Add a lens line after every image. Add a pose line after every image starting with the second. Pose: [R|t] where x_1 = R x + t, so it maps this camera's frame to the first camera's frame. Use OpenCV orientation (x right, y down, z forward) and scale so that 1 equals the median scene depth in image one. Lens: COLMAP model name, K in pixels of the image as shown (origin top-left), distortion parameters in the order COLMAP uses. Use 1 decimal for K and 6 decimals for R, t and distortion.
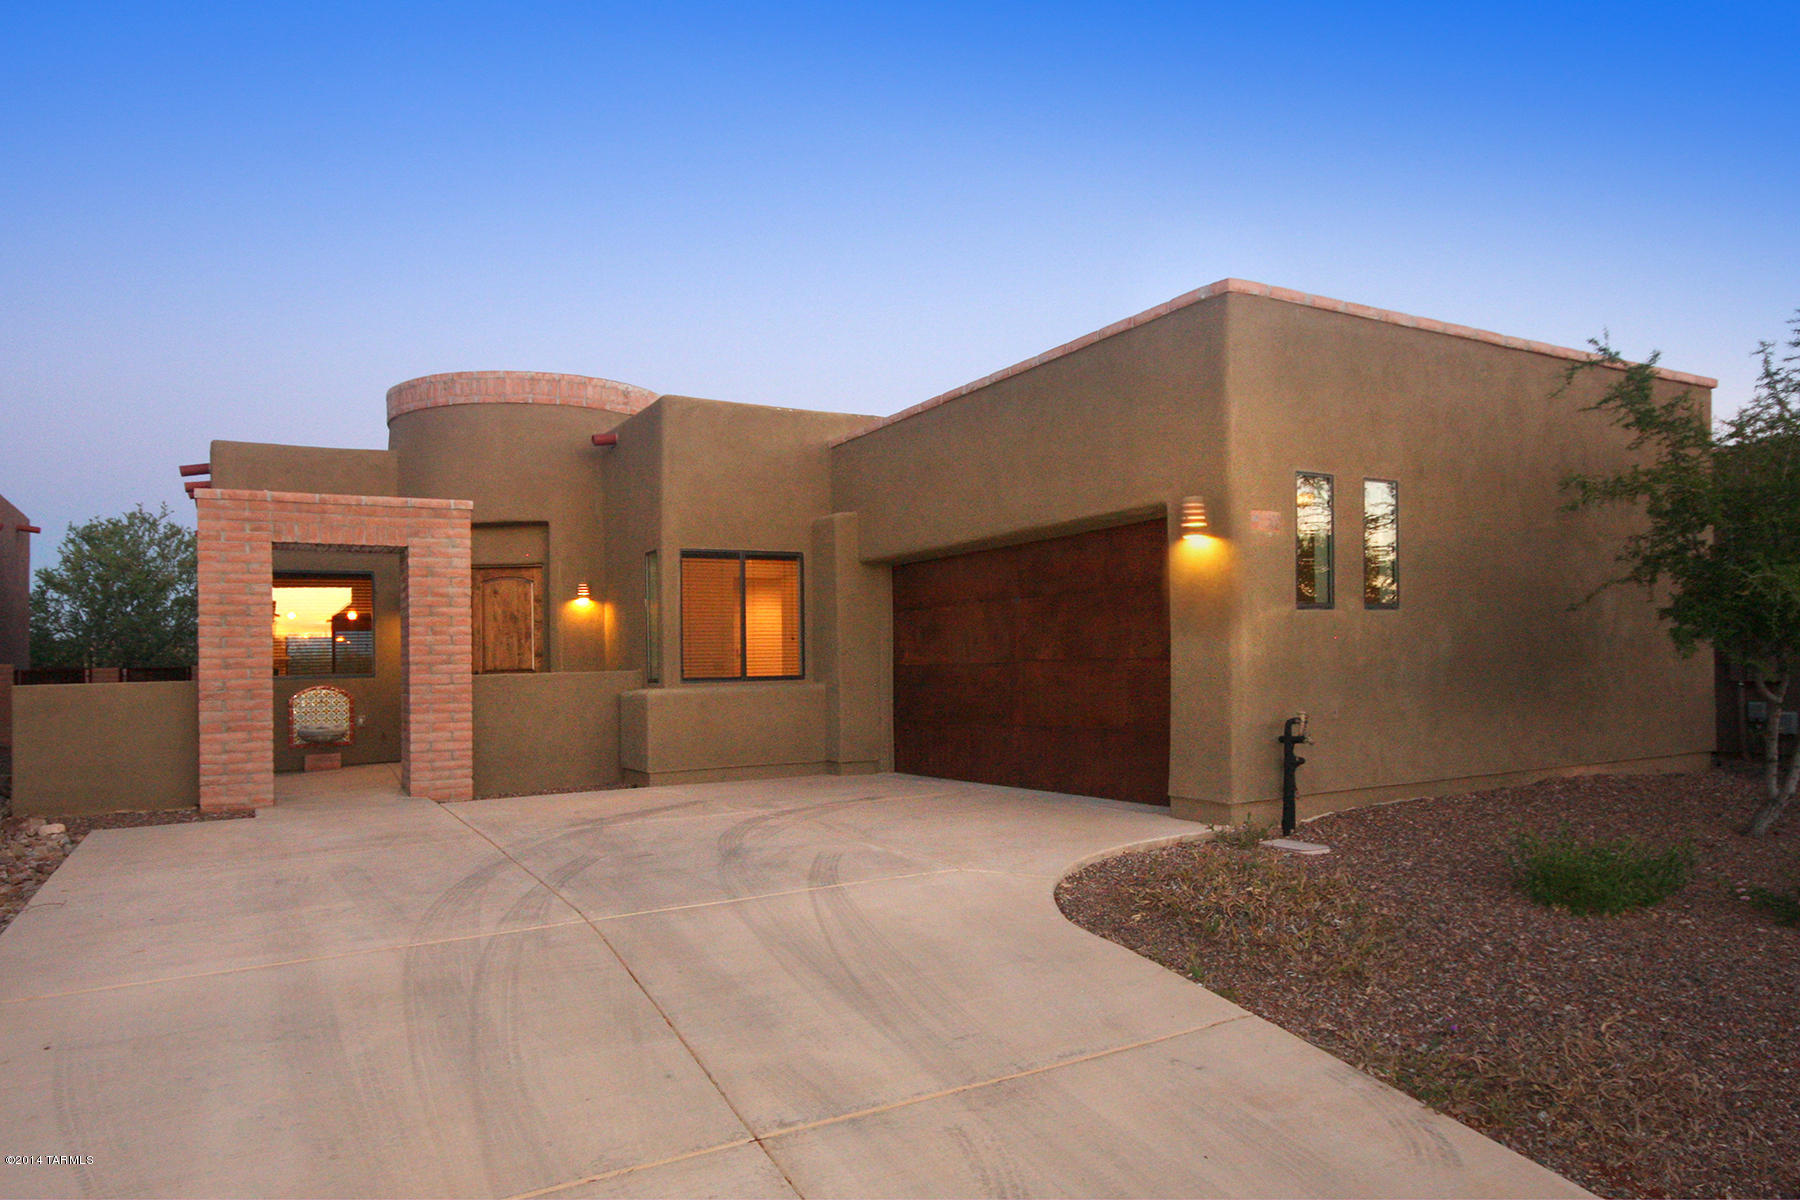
lens RADIAL K [[1178.7, 0, 900.6], [0, 1178.7, 635.4], [0, 0, 1]] dist [0.028220, 0.001065]
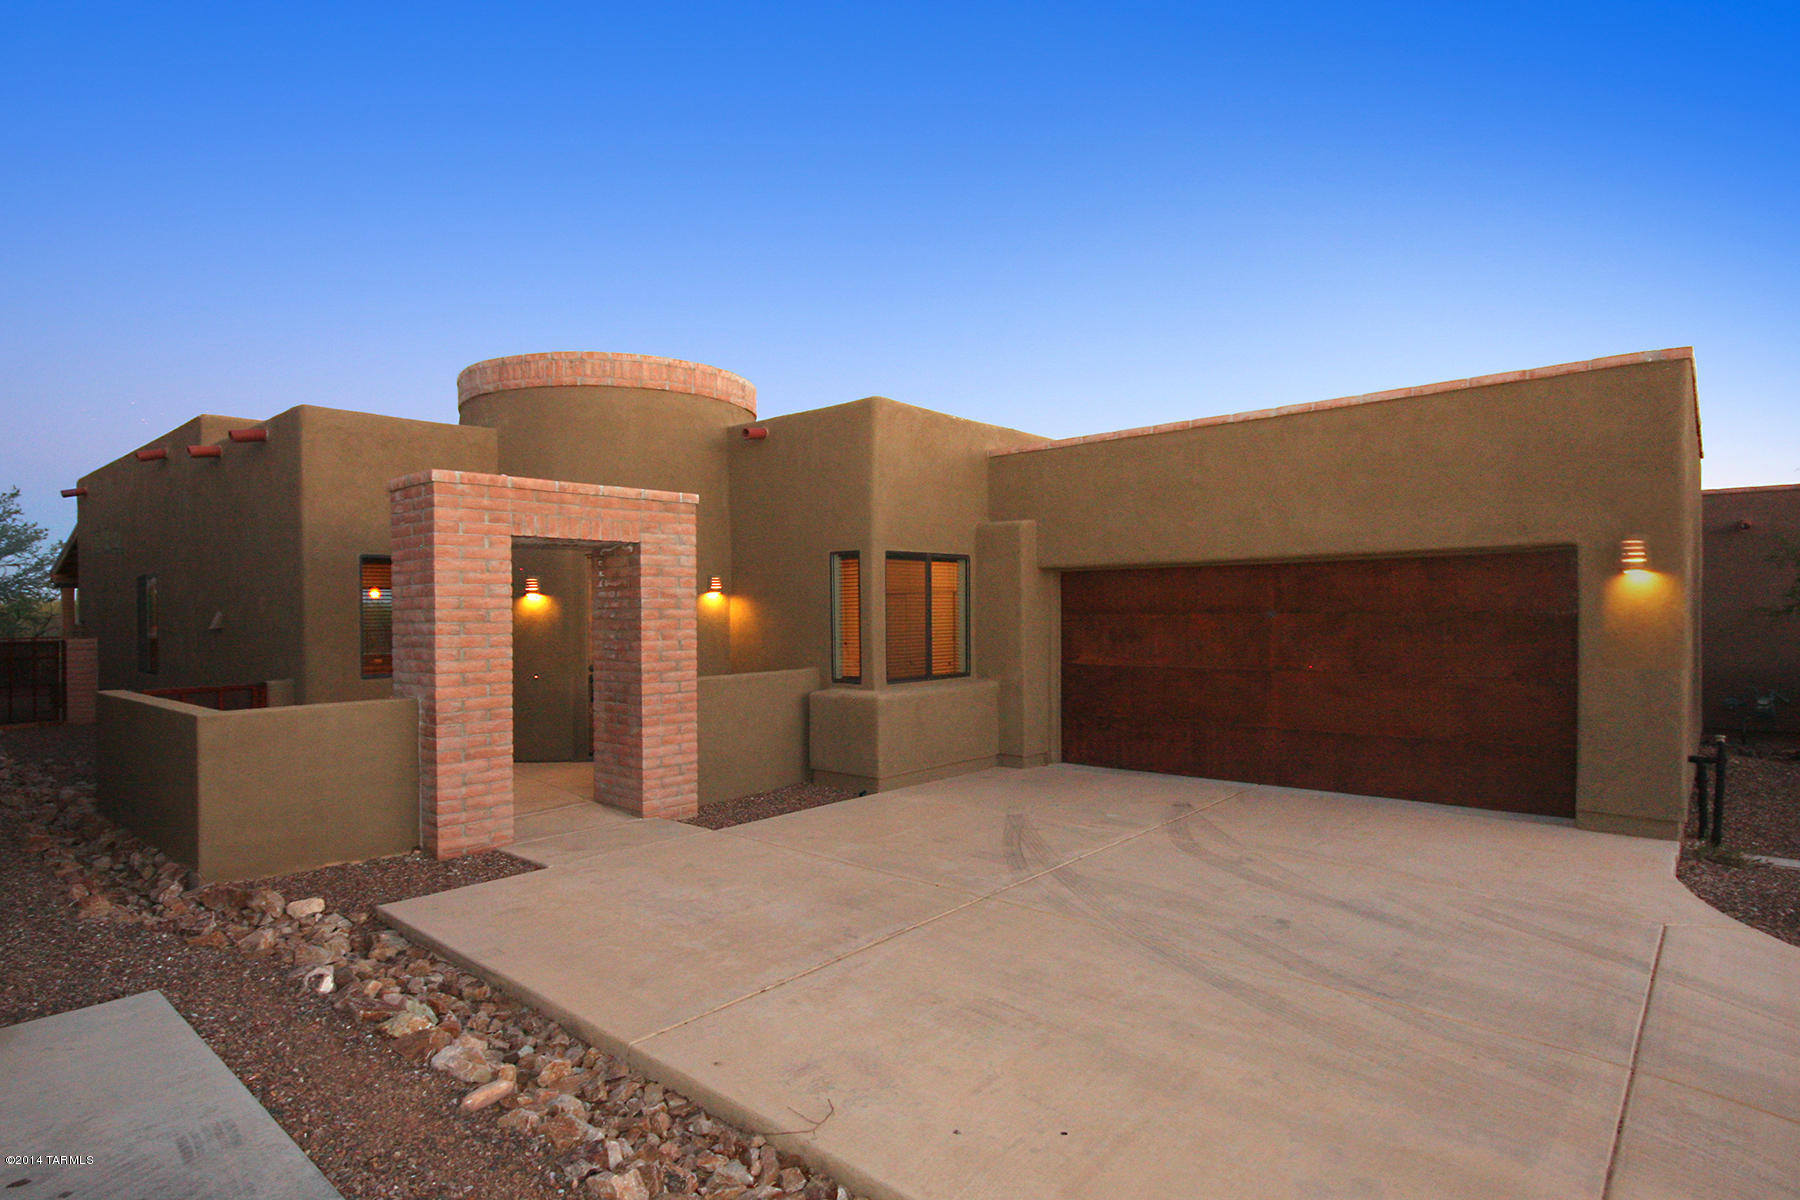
lens RADIAL K [[933.0, 0, 900.0], [0, 933.0, 600.0], [0, 0, 1]] dist [0.000444, 0.000052]
pose [[0.950440, 0.012956, 0.310639, -0.446385], [-0.015119, 0.999875, 0.004558, -0.037247], [-0.310541, -0.009028, 0.950517, 0.257367]]
